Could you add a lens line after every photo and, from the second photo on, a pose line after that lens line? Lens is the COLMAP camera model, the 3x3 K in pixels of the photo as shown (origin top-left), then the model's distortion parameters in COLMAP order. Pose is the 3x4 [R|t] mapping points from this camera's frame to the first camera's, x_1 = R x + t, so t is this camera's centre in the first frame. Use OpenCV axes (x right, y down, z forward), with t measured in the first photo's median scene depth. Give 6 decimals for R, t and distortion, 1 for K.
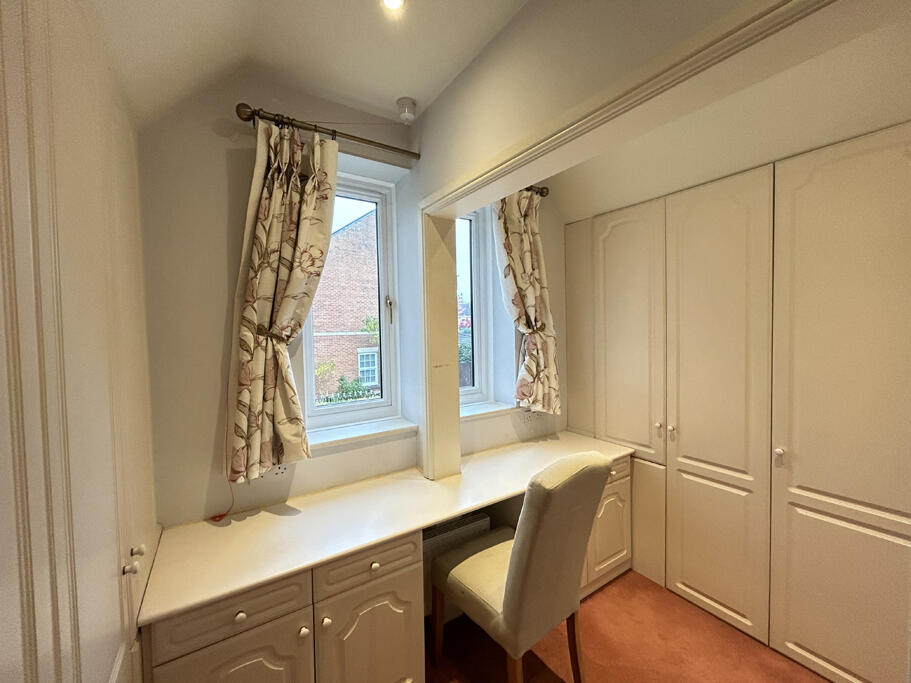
lens RADIAL K [[361.2, 0, 459.0], [0, 361.2, 338.6], [0, 0, 1]] dist [-0.003632, -0.000265]
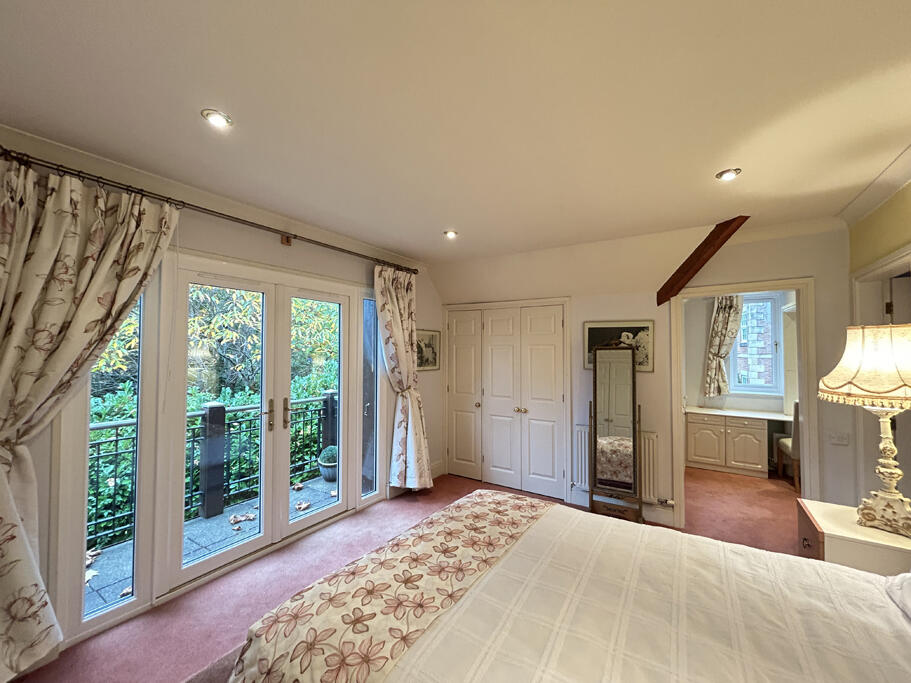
lens RADIAL K [[361.2, 0, 456.9], [0, 361.2, 343.8], [0, 0, 1]] dist [-0.003632, -0.000265]
pose [[0.389212, -0.000559, -0.921148, 1.661358], [-0.042688, 0.998914, -0.018643, 0.042346], [0.920159, 0.046578, 0.388765, -2.606479]]
